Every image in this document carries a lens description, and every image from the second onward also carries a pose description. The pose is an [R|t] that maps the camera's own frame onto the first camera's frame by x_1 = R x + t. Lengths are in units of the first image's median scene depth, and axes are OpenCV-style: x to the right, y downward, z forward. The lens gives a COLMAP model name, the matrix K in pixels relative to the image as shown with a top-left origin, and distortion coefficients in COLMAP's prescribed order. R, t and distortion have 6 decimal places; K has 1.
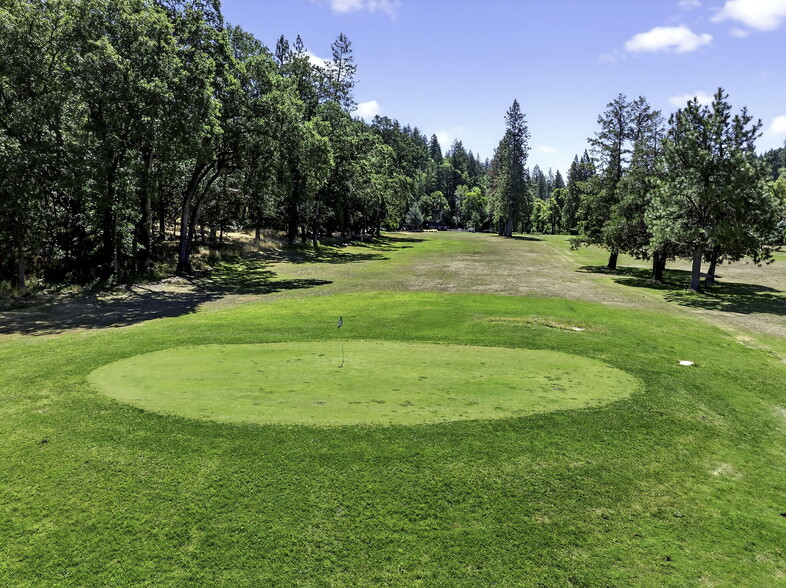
lens RADIAL K [[647.0, 0, 393.5], [0, 647.0, 294.2], [0, 0, 1]] dist [-0.005882, -0.006576]
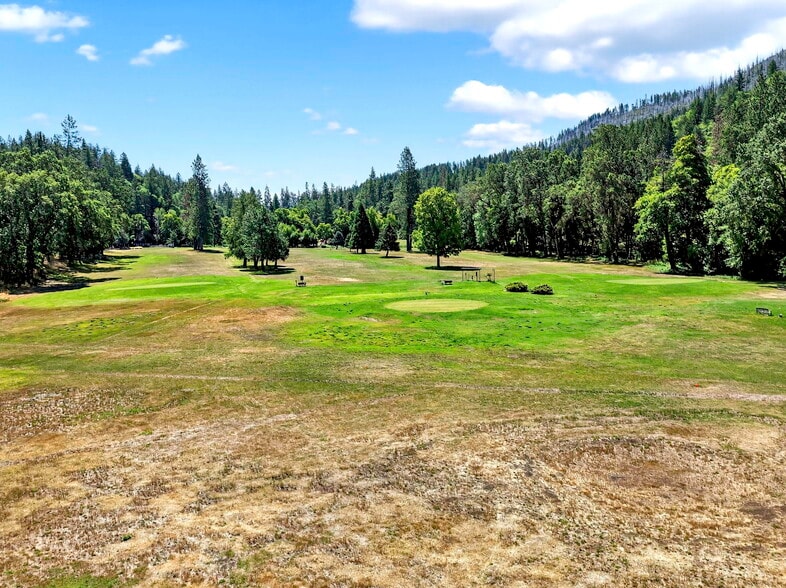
lens RADIAL K [[647.0, 0, 394.0], [0, 647.0, 292.7], [0, 0, 1]] dist [-0.005882, -0.006576]
pose [[0.896500, -0.069858, 0.437502, -0.041866], [0.076379, 0.997075, 0.002698, 0.019043], [-0.436411, 0.030997, 0.899213, -0.280909]]
